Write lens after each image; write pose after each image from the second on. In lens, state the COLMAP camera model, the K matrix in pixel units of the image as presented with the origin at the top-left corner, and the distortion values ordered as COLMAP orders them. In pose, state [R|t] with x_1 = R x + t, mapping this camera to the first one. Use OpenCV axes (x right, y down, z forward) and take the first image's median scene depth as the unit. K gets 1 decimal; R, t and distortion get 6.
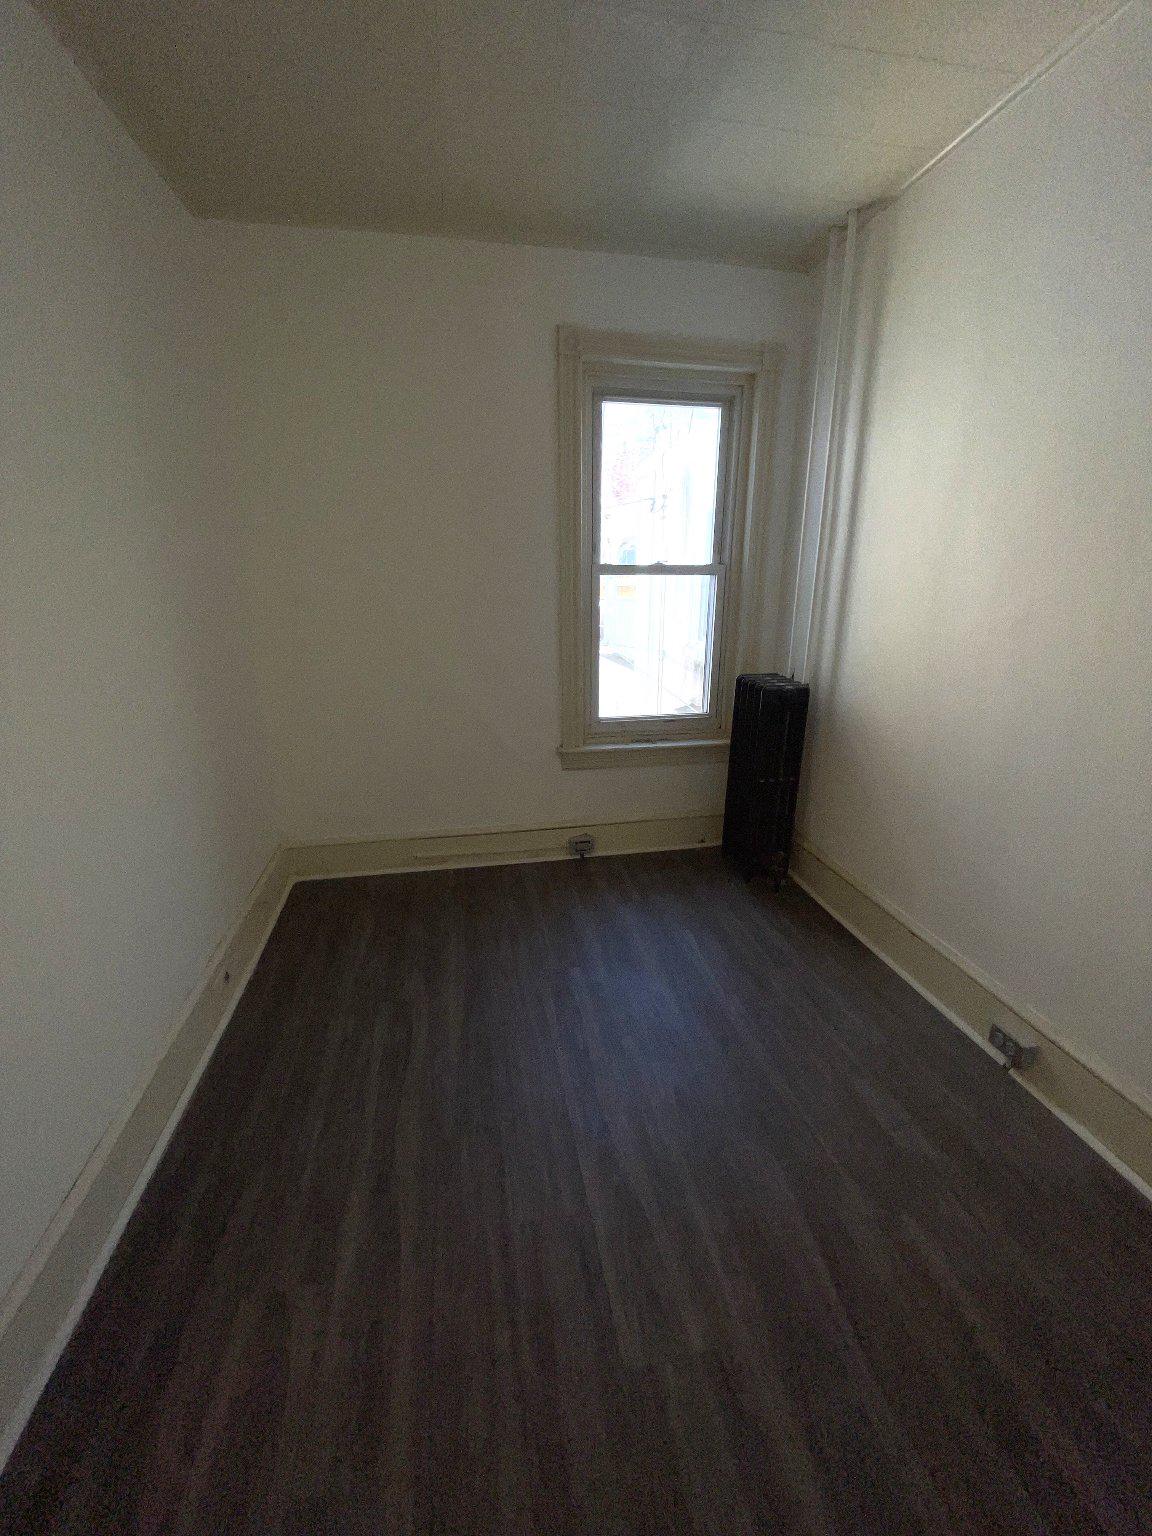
lens RADIAL K [[621.7, 0, 578.3], [0, 621.7, 768.1], [0, 0, 1]] dist [-0.000543, 0.000134]
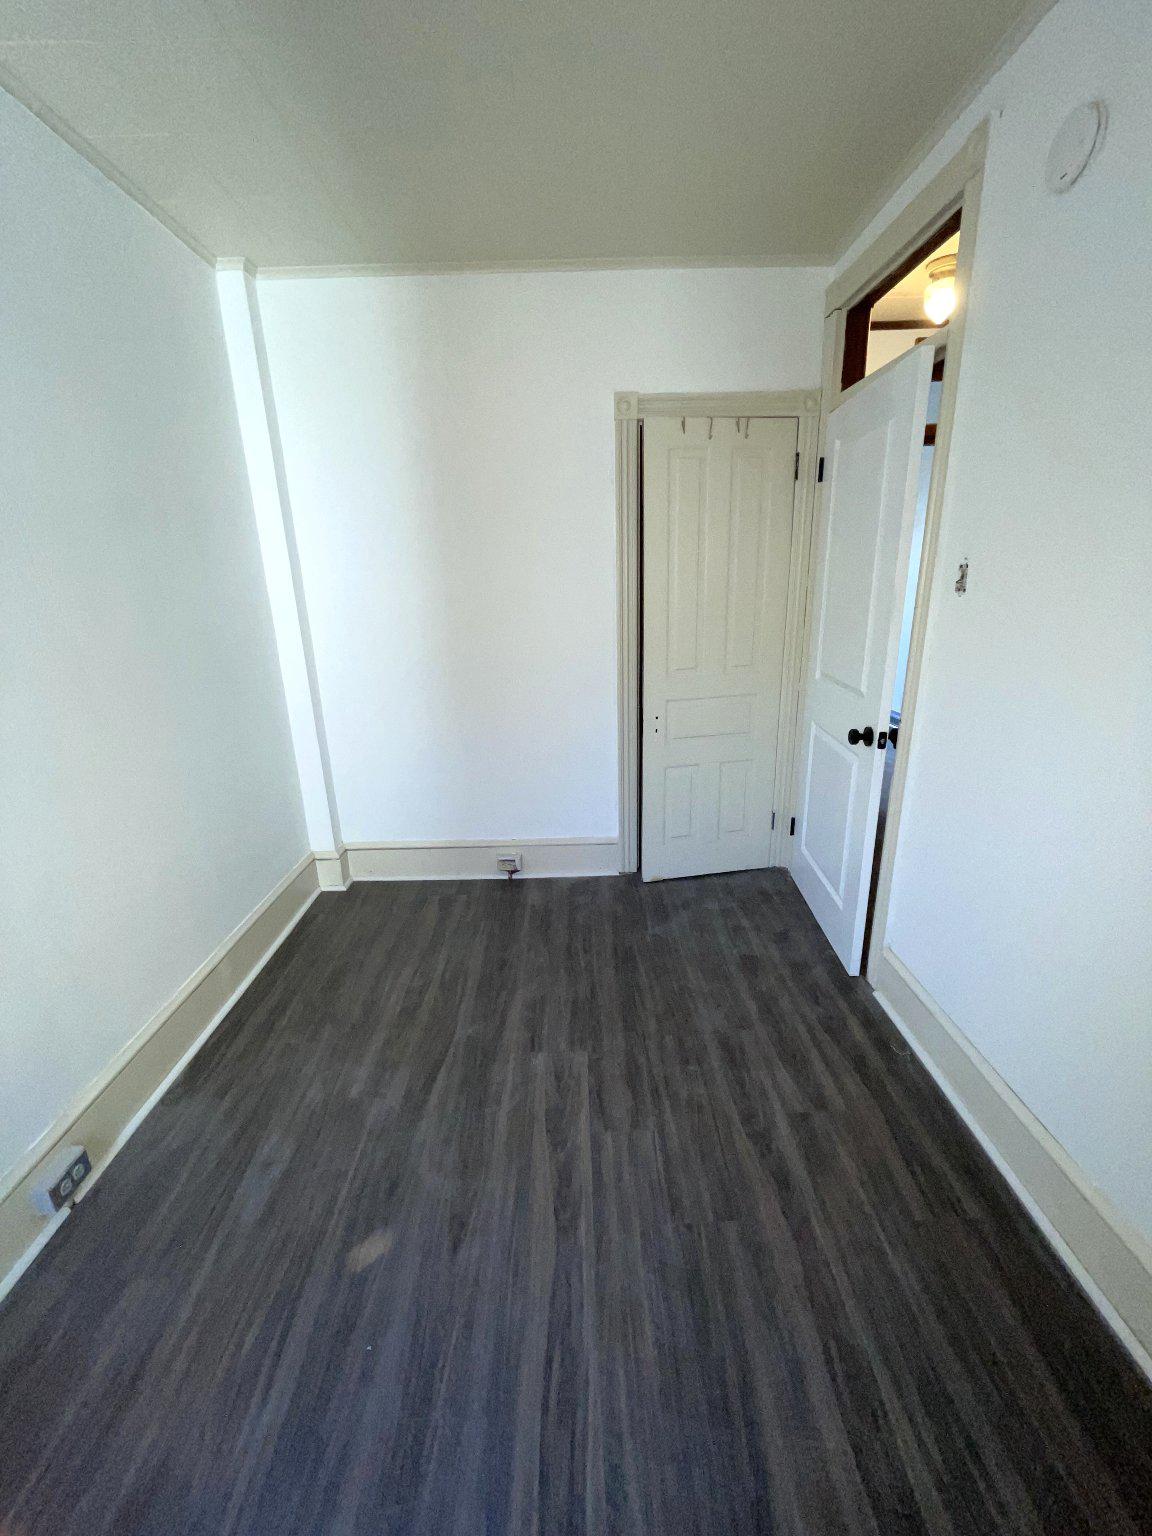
lens RADIAL K [[621.7, 0, 578.0], [0, 621.7, 765.8], [0, 0, 1]] dist [-0.000543, 0.000134]
pose [[-0.983200, -0.027727, 0.180412, -0.165297], [0.079683, 0.824040, 0.560900, -0.580255], [-0.164219, 0.565853, -0.807987, 1.681925]]
